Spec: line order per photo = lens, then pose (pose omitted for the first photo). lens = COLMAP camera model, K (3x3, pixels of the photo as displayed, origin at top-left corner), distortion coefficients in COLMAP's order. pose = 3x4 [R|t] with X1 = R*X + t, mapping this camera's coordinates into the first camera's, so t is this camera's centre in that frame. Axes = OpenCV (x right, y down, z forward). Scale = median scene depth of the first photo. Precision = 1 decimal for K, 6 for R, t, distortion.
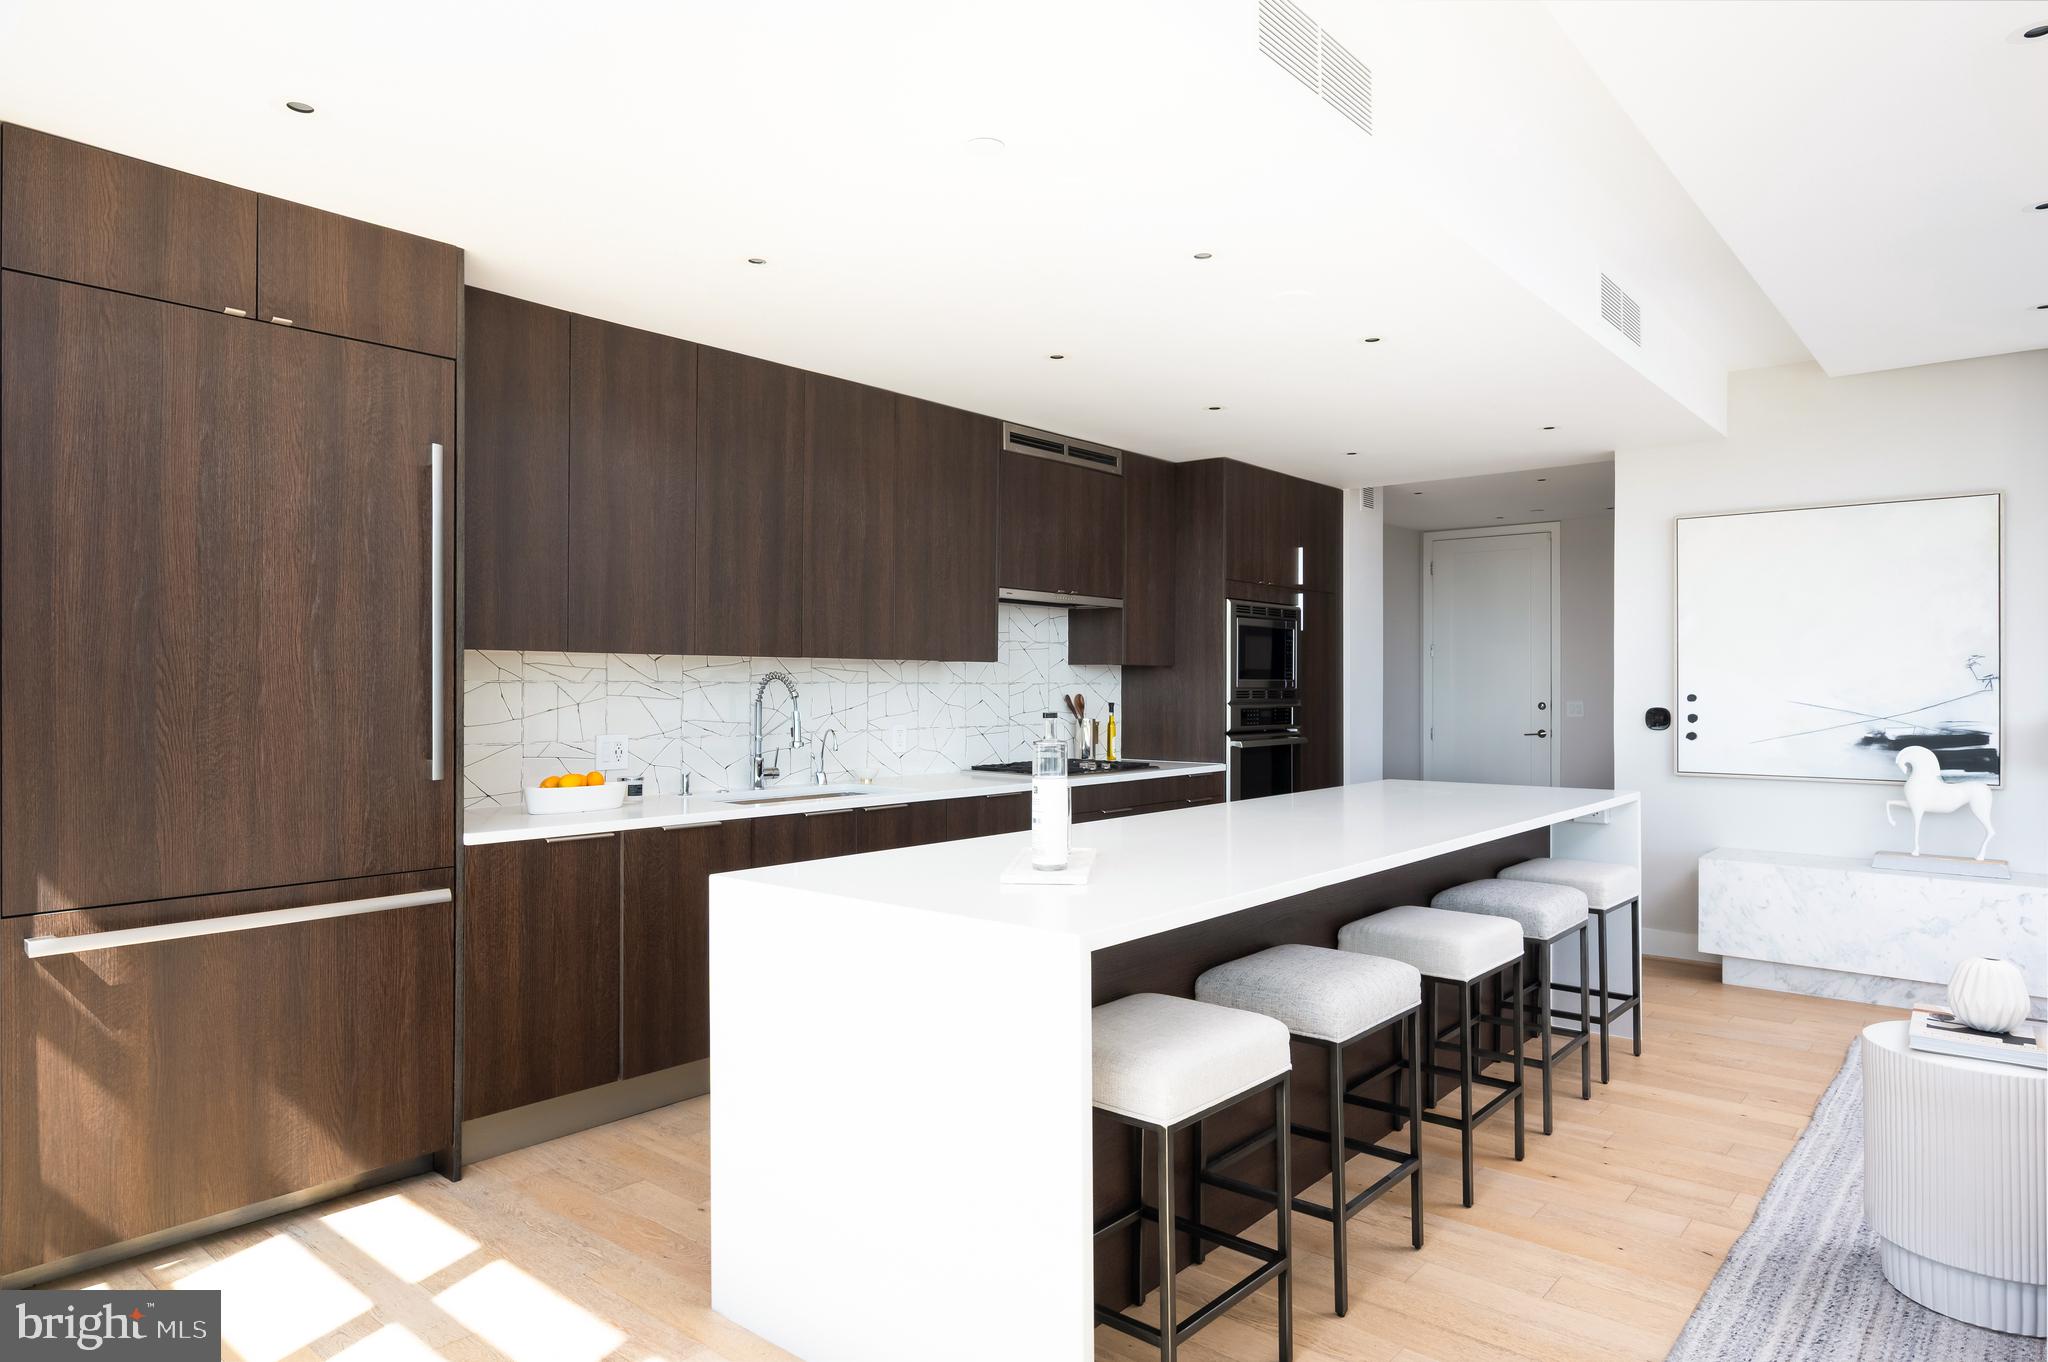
lens RADIAL K [[1212.4, 0, 1029.0], [0, 1212.4, 679.0], [0, 0, 1]] dist [-0.005361, -0.003534]
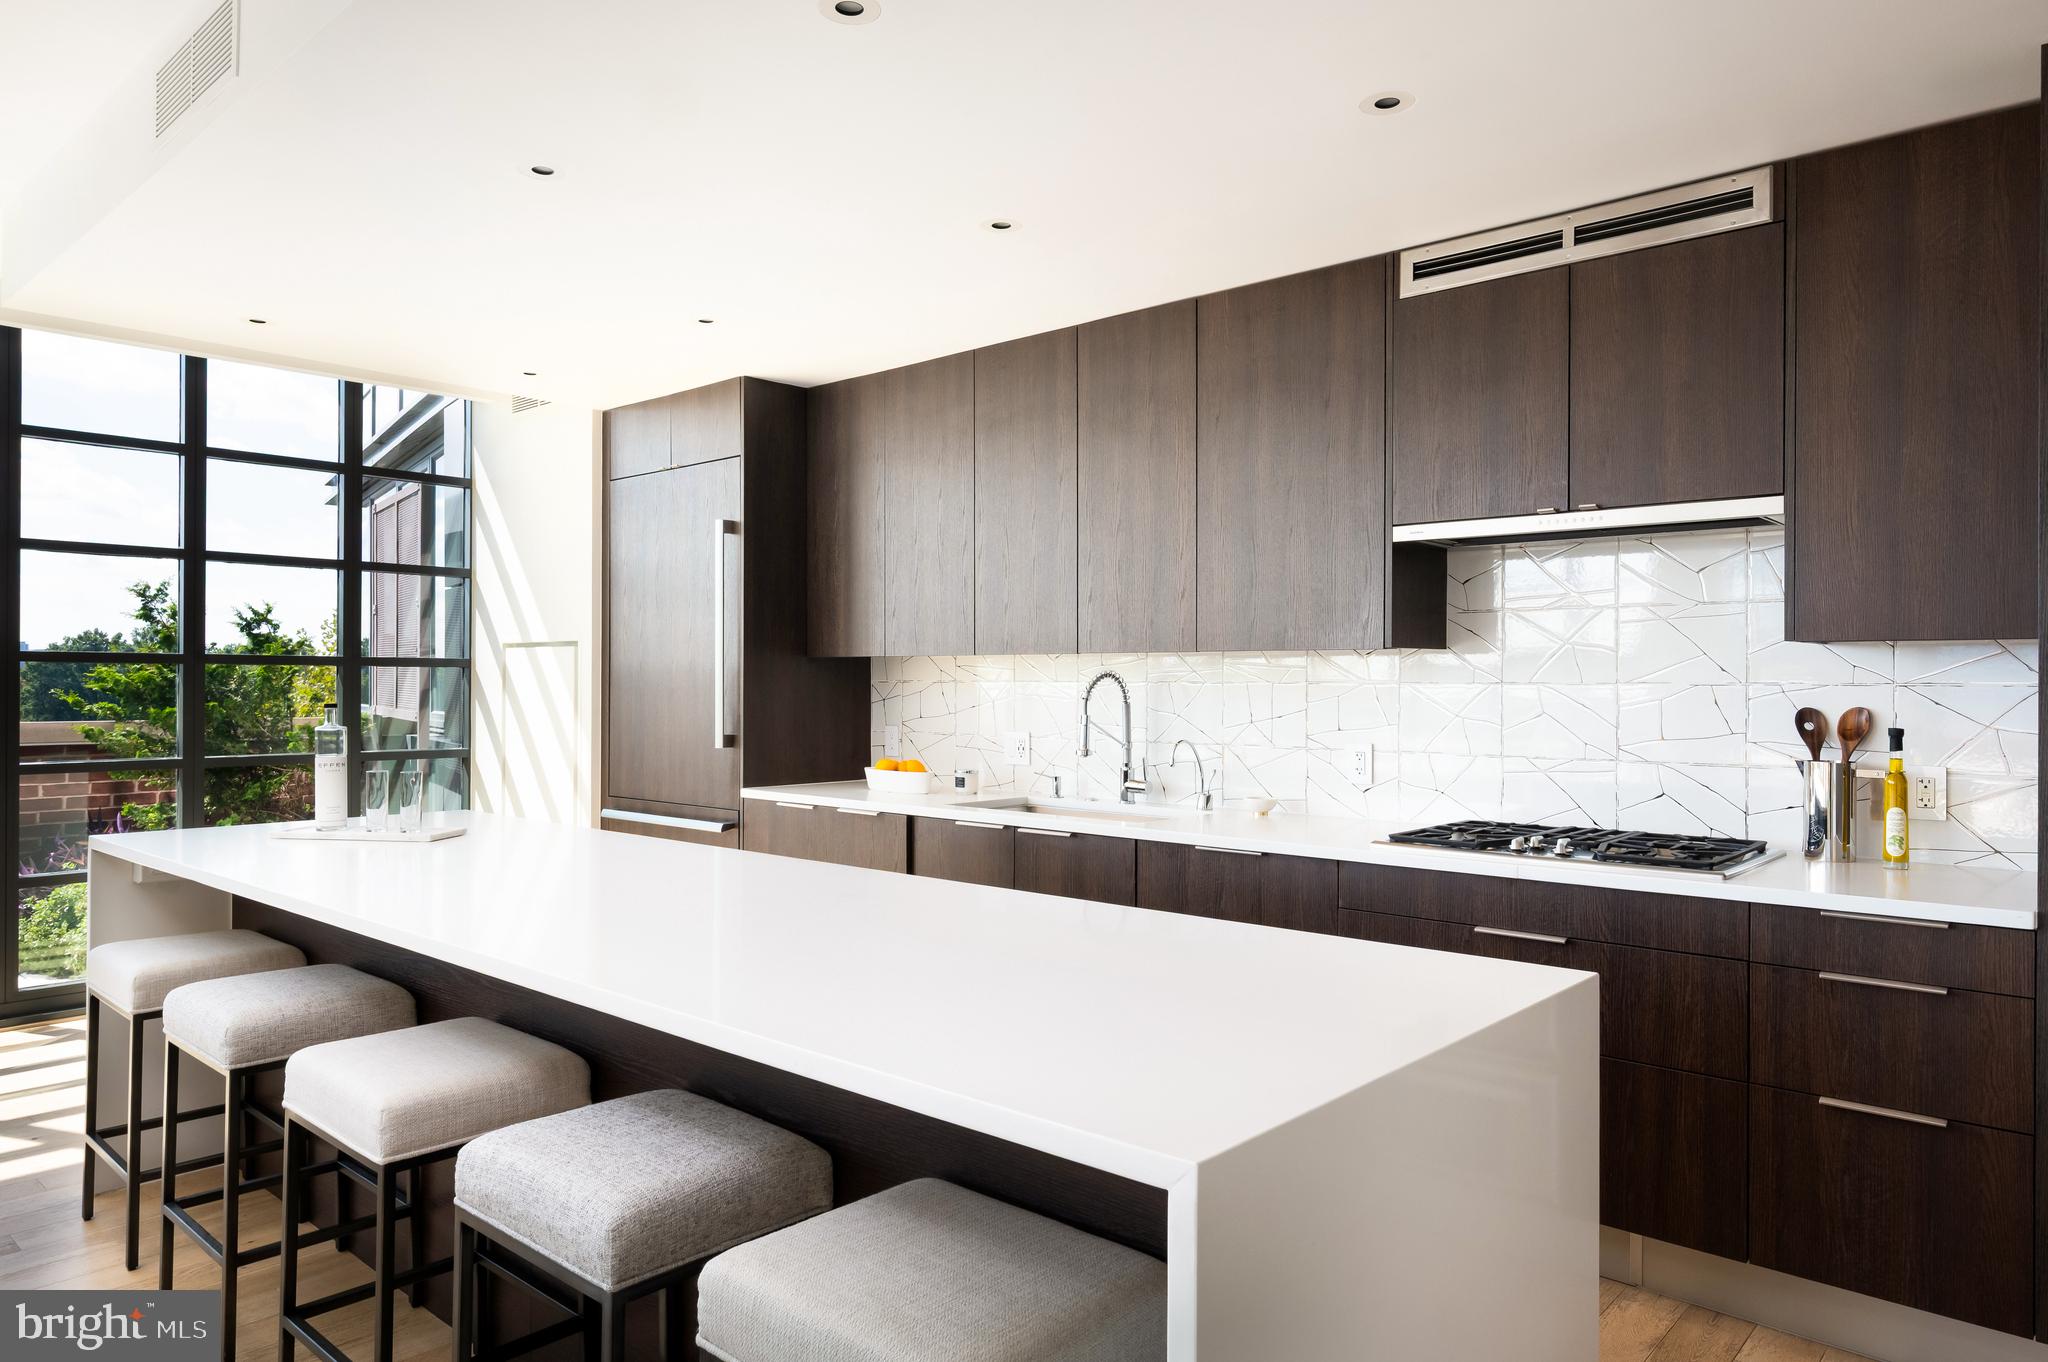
lens RADIAL K [[1327.1, 0, 1034.9], [0, 1327.1, 675.4], [0, 0, 1]] dist [0.015963, 0.000566]
pose [[-0.022033, -0.010198, -0.999705, 0.744981], [-0.001246, 0.999947, -0.010173, 0.007802], [0.999756, 0.001021, -0.022045, 0.956470]]
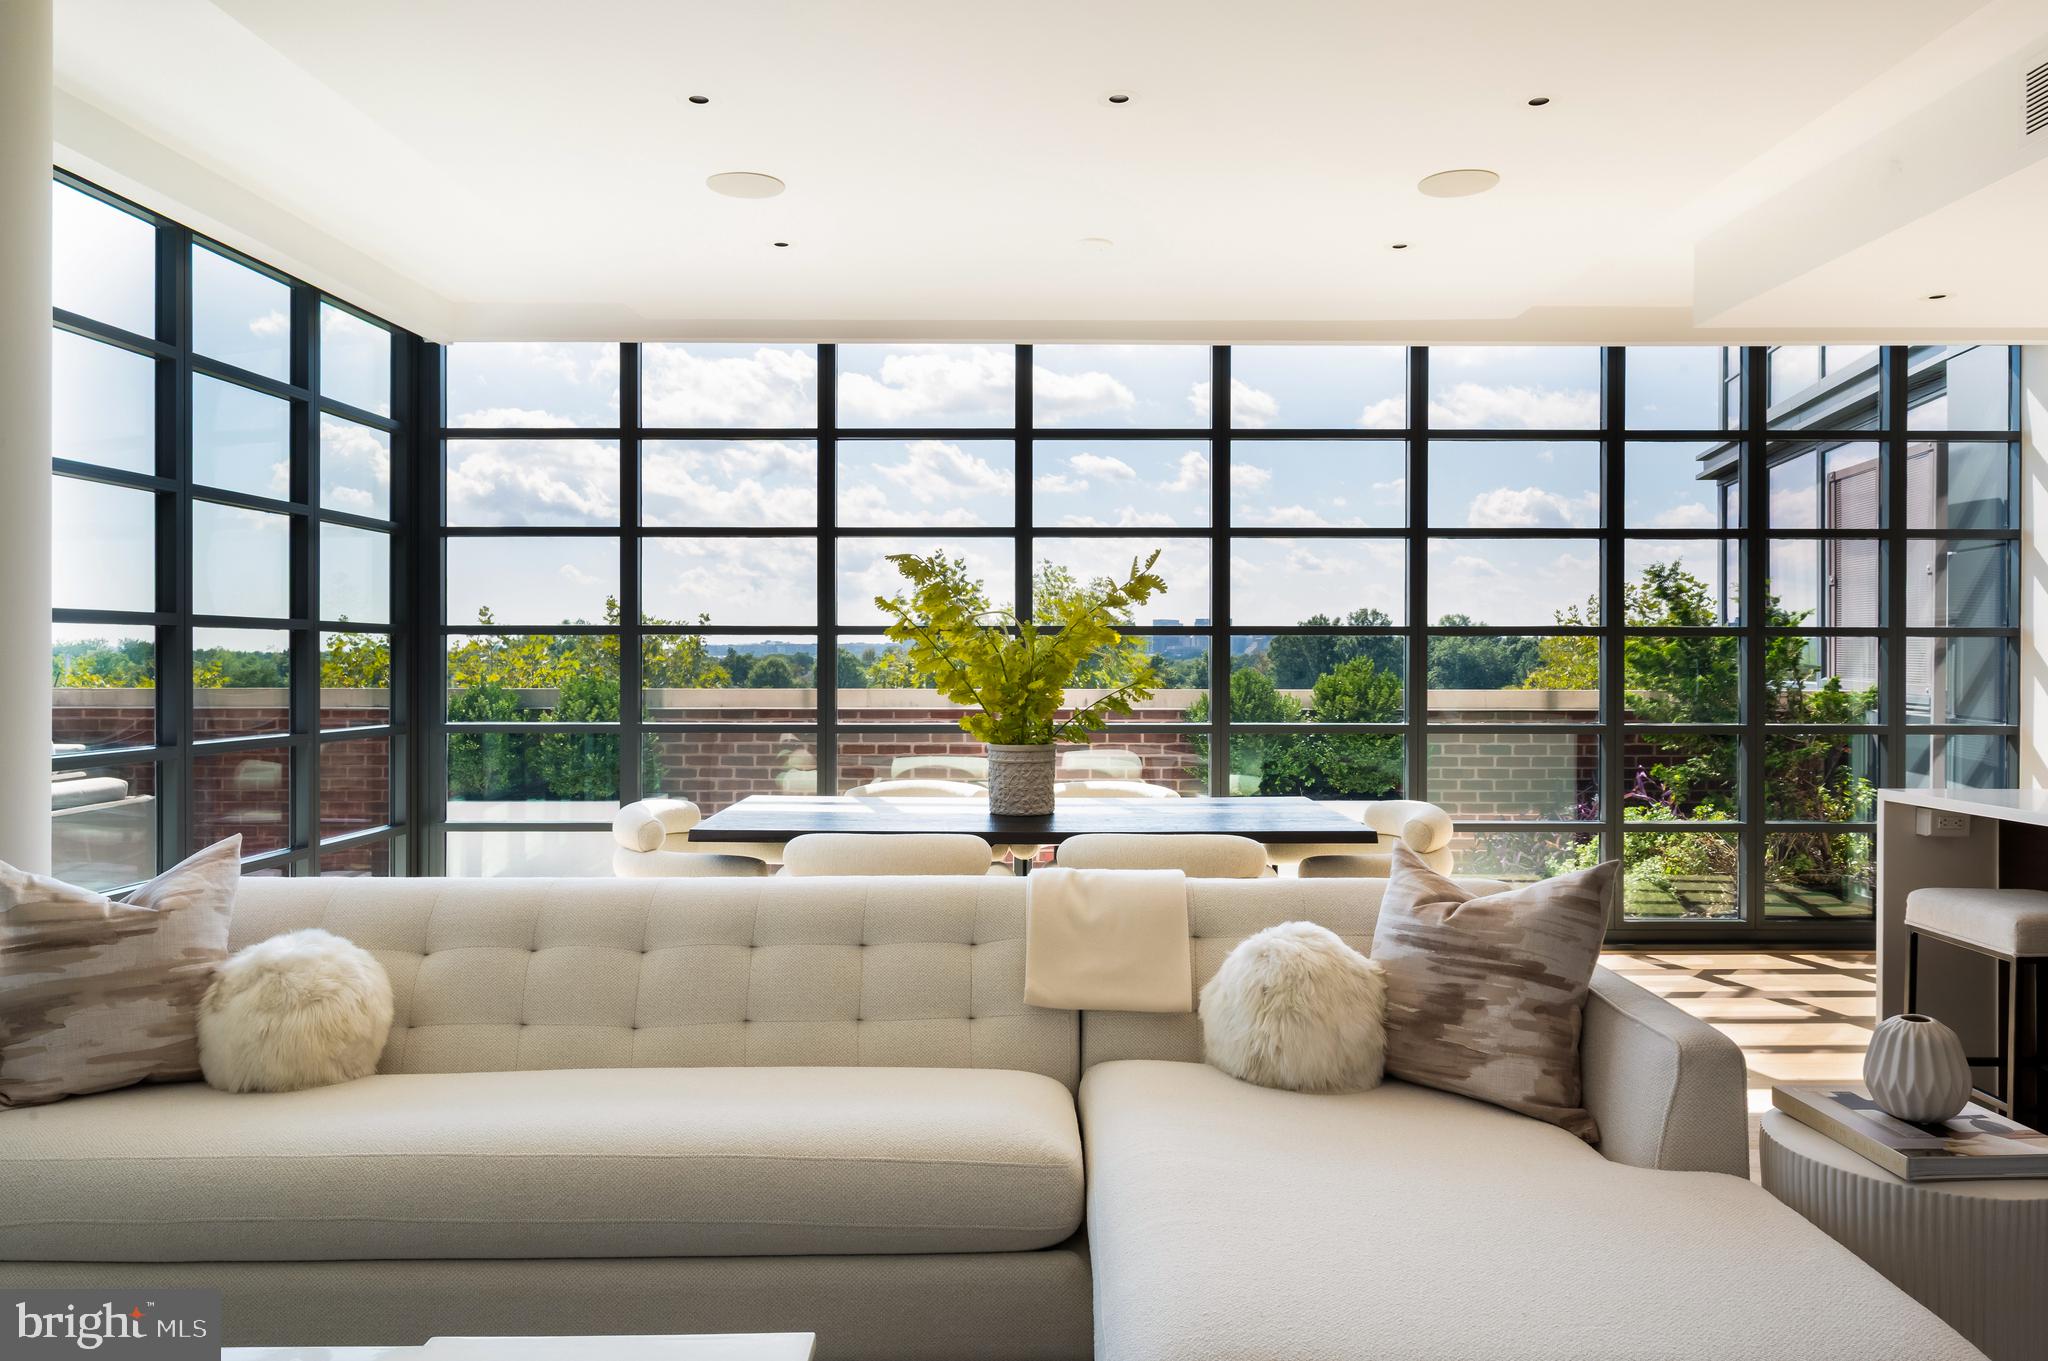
lens RADIAL K [[1433.0, 0, 1028.4], [0, 1433.0, 658.6], [0, 0, 1]] dist [-0.002739, 0.000193]
pose [[-0.764794, -0.003770, -0.644264, 0.992553], [-0.004776, 0.999989, -0.000182, 0.012008], [0.644258, 0.002938, -0.764803, 0.754860]]
